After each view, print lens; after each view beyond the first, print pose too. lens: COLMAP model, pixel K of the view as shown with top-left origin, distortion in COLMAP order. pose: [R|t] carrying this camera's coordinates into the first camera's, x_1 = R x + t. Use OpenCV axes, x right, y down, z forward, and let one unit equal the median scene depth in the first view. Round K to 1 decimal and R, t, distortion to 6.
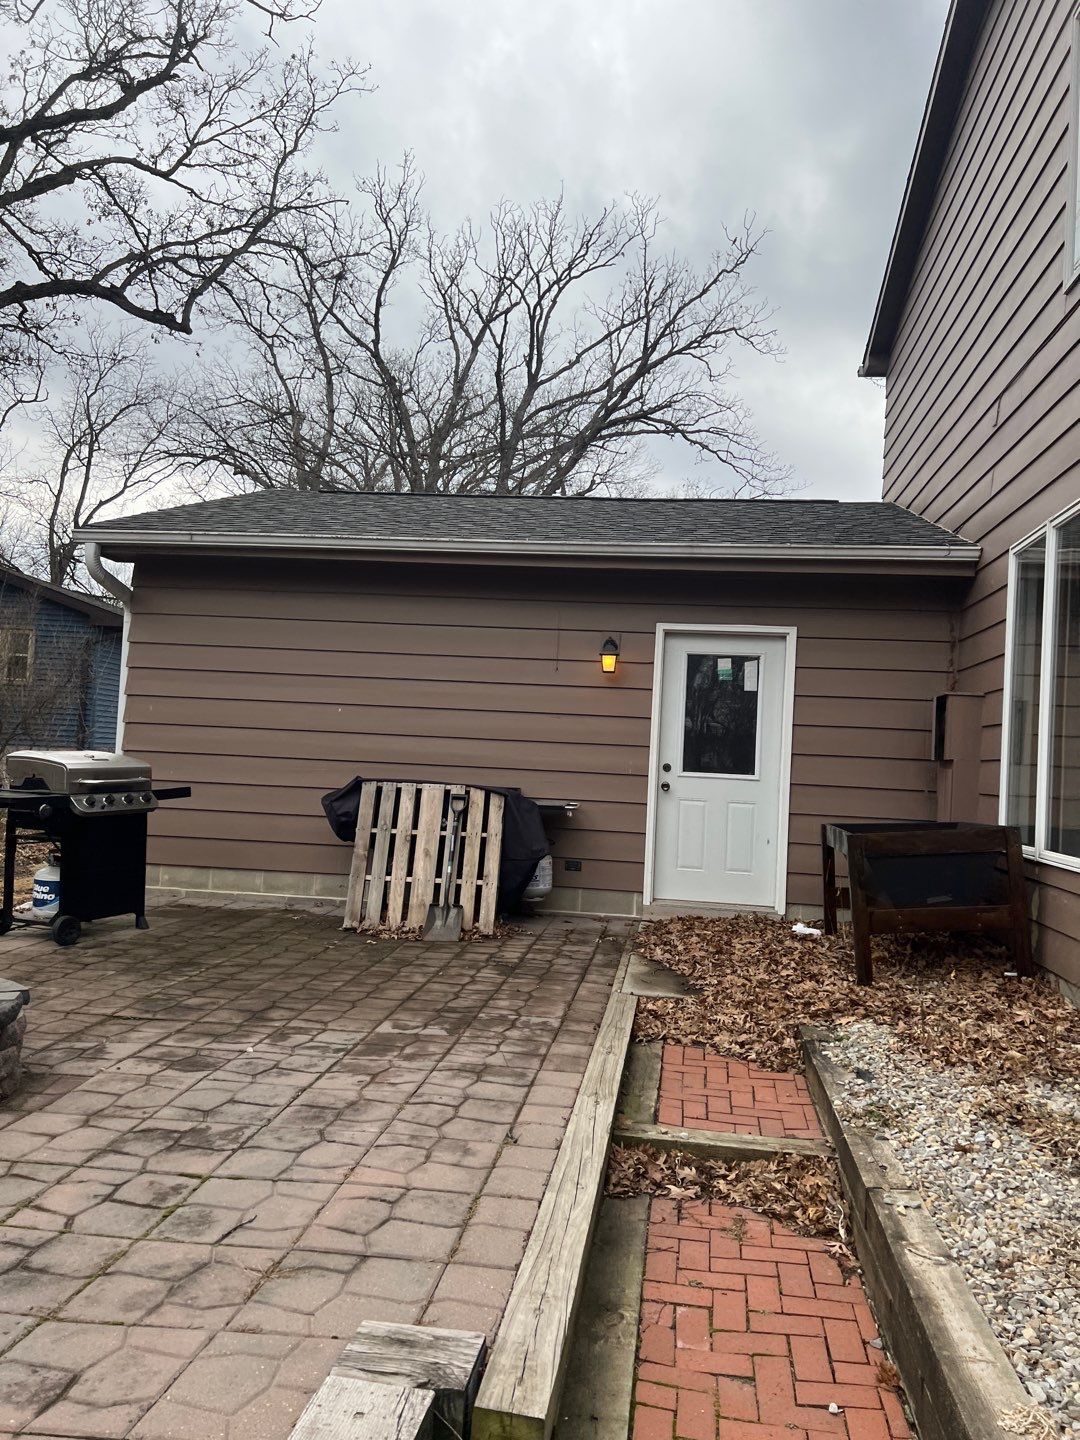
lens RADIAL K [[1075.2, 0, 540.0], [0, 1075.2, 720.0], [0, 0, 1]] dist [0.053749, -0.059663]
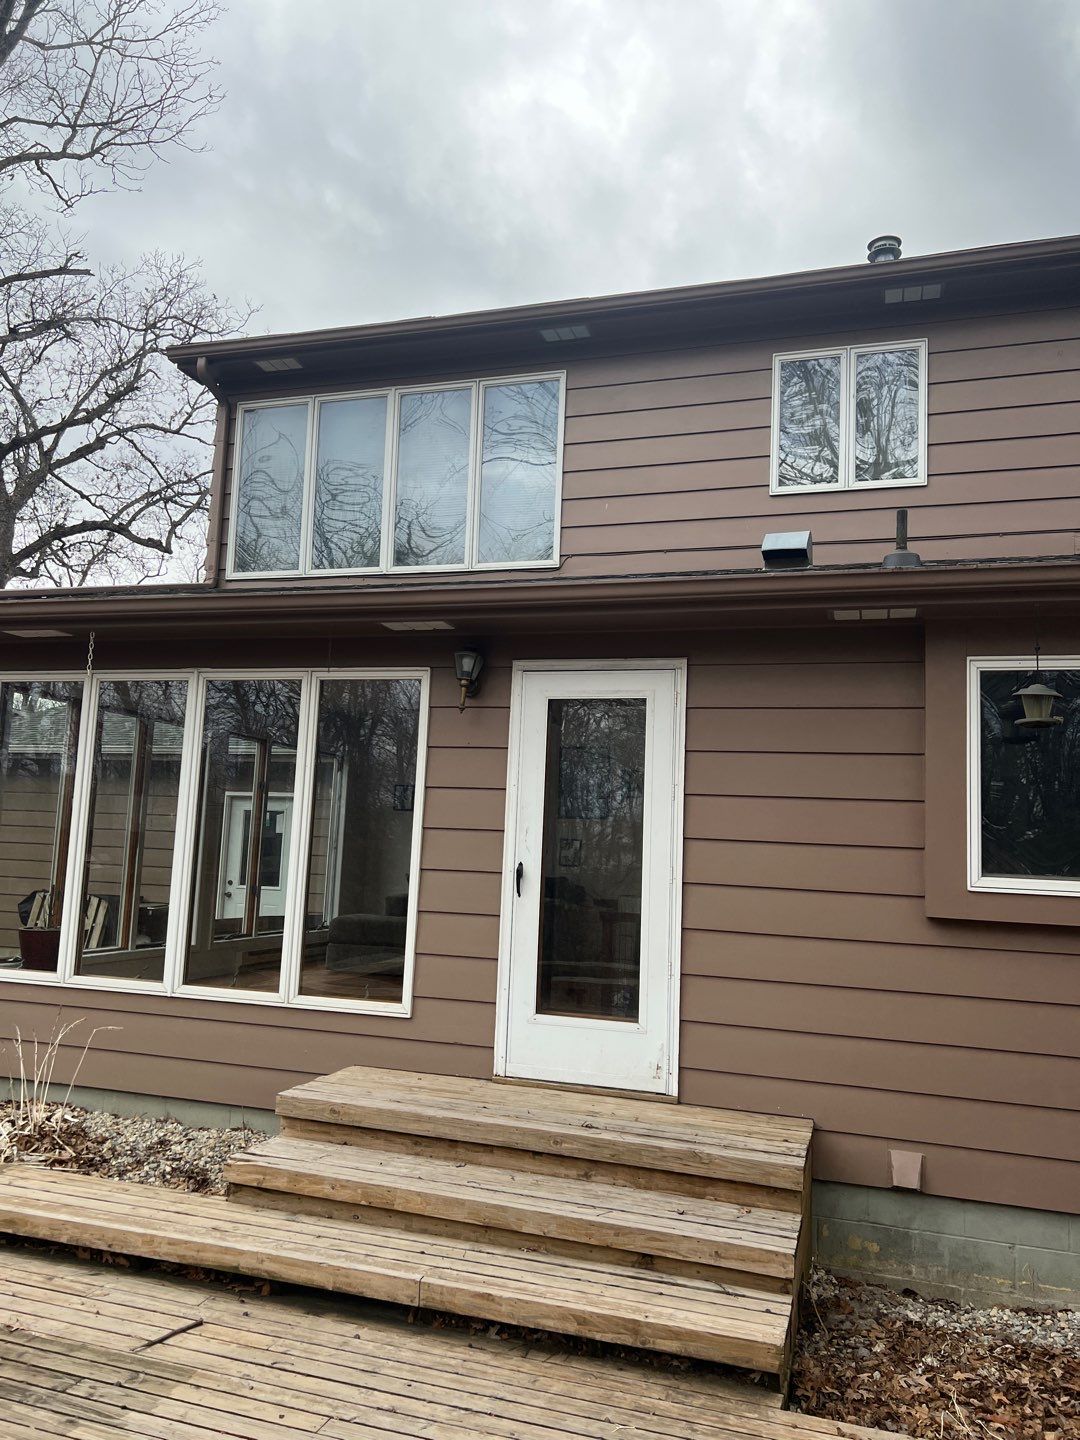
lens RADIAL K [[1075.2, 0, 540.0], [0, 1075.2, 720.0], [0, 0, 1]] dist [0.053749, -0.059663]
pose [[0.983751, -0.029127, -0.177160, 1.130843], [0.011635, 0.995021, -0.098983, -0.041602], [0.179161, 0.095313, 0.979192, -0.668898]]
